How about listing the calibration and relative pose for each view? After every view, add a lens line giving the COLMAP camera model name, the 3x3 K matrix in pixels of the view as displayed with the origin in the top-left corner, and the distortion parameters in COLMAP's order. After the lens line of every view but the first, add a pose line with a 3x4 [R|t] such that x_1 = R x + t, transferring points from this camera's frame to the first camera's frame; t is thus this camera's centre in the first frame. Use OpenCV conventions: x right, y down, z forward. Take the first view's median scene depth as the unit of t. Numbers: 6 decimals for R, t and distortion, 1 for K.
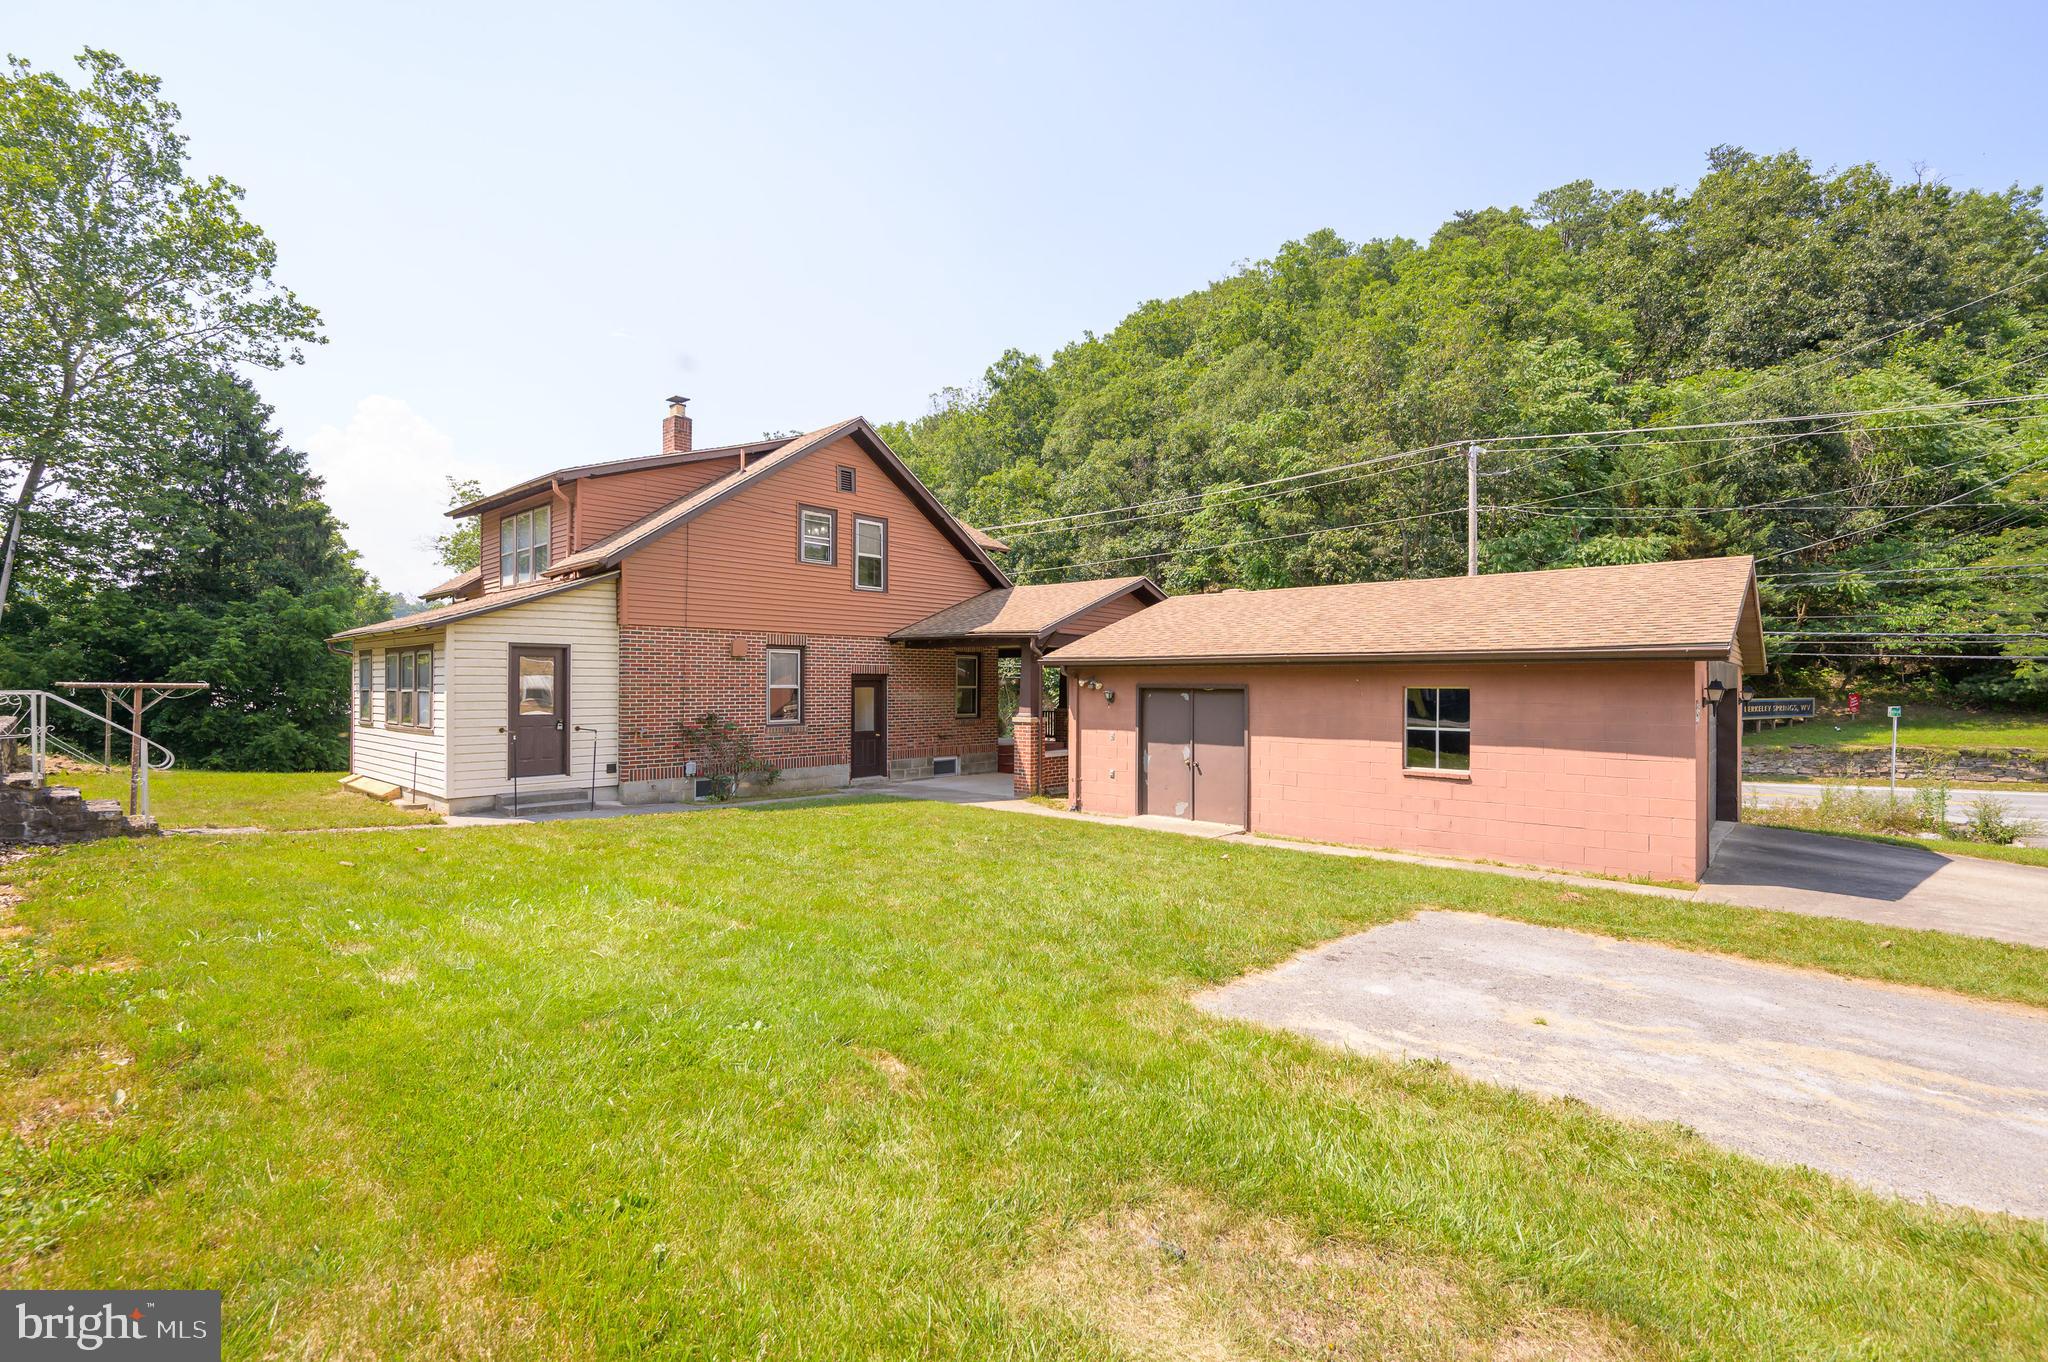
lens RADIAL K [[934.4, 0, 1024.6], [0, 934.4, 674.4], [0, 0, 1]] dist [0.002381, -0.000574]
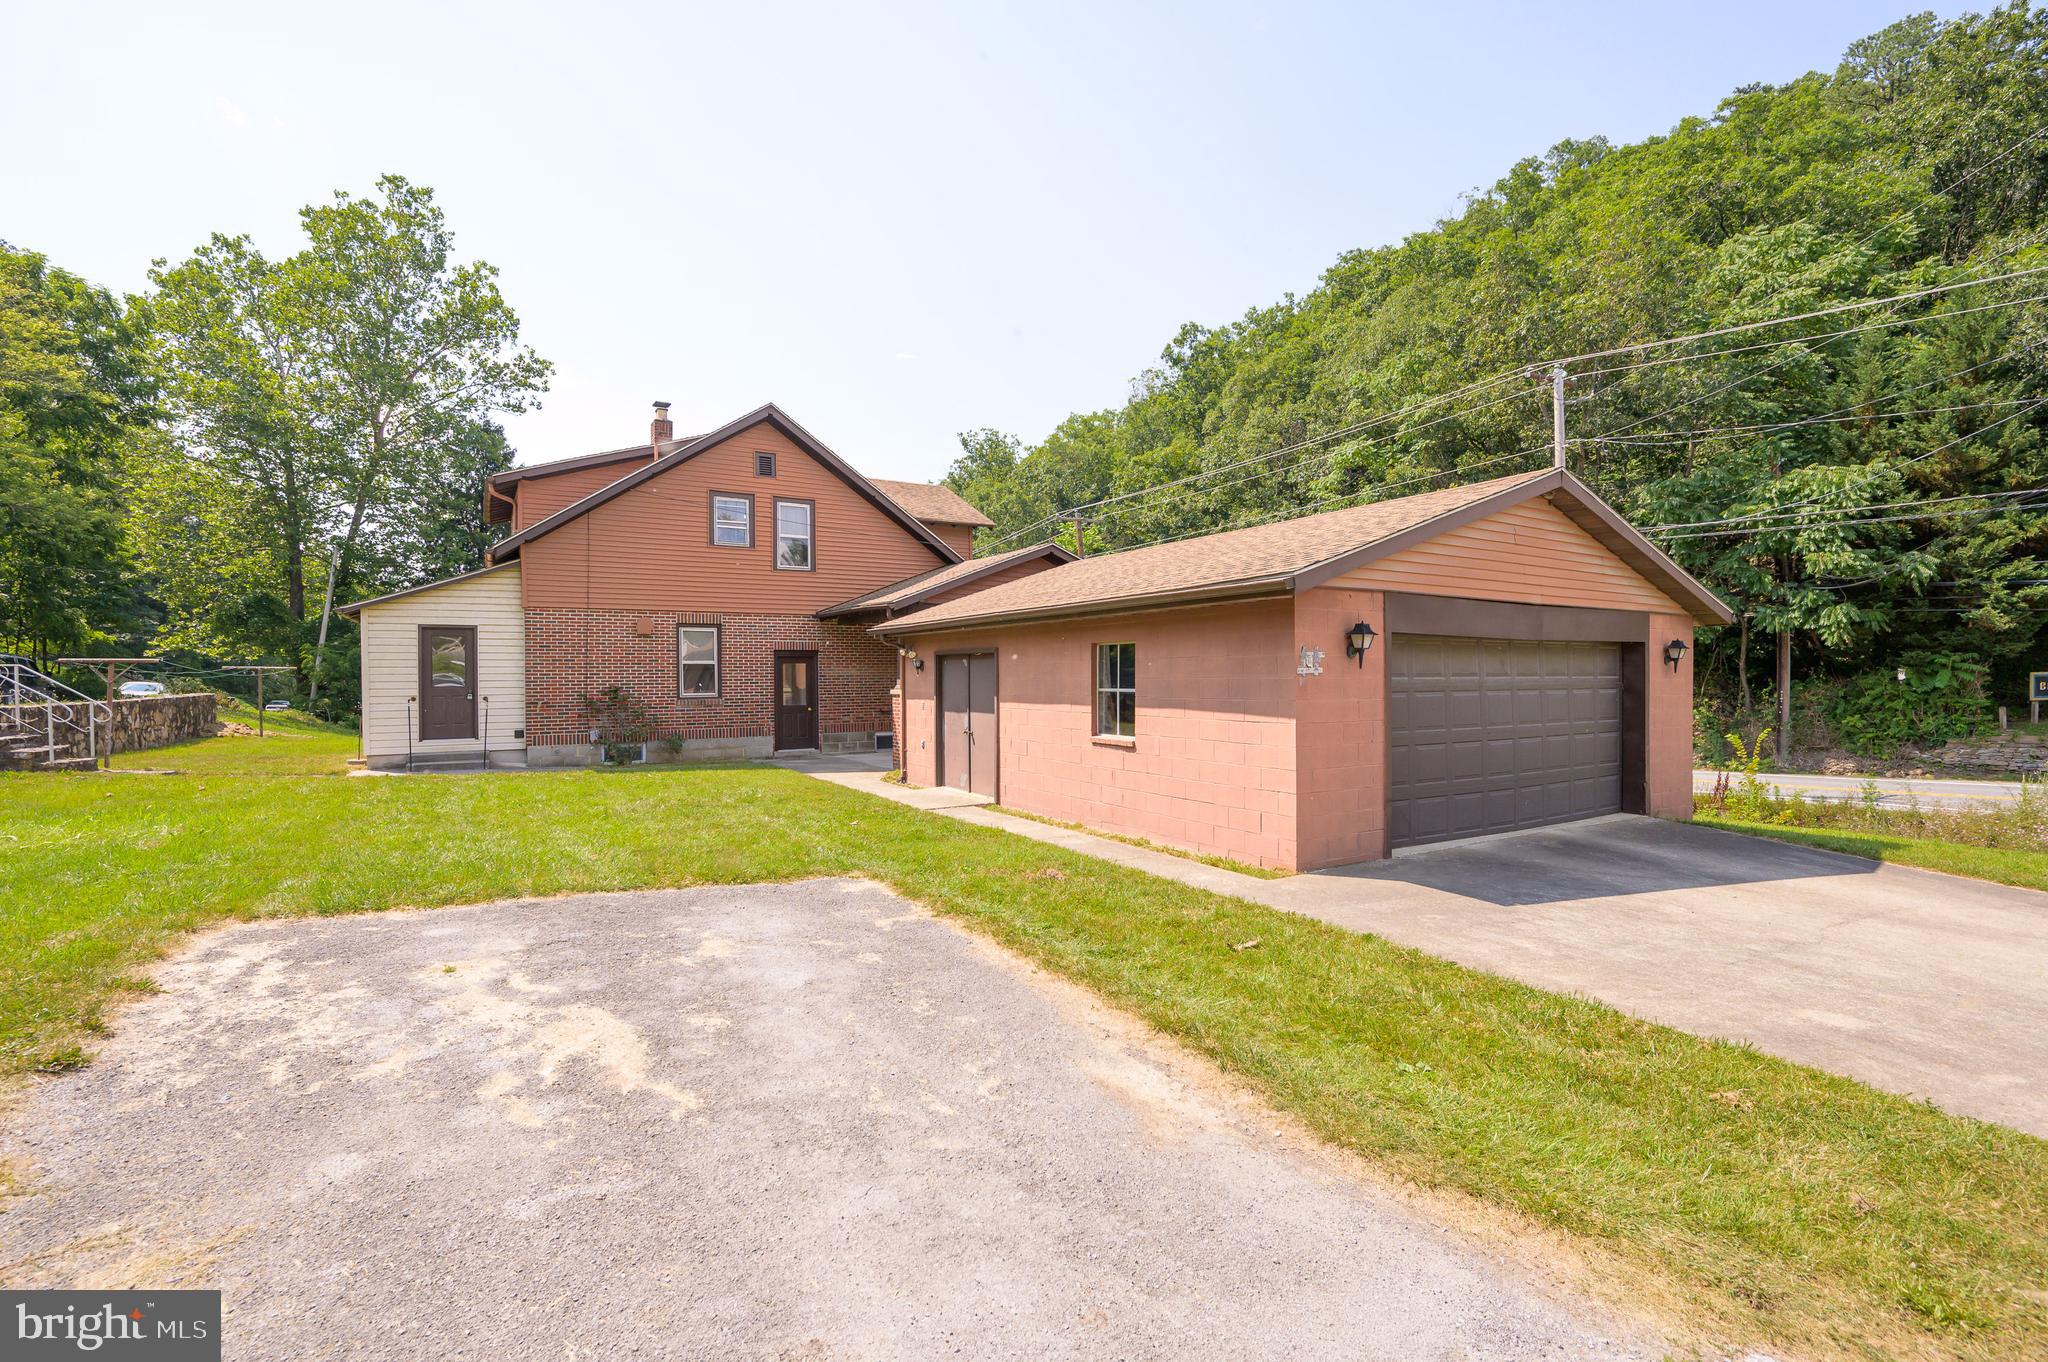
lens RADIAL K [[934.4, 0, 1018.7], [0, 934.4, 677.4], [0, 0, 1]] dist [0.002381, -0.000574]
pose [[0.952875, -0.008798, -0.303236, 0.402540], [0.012305, 0.999878, 0.009654, 0.023607], [0.303114, -0.012931, 0.952867, 0.085570]]
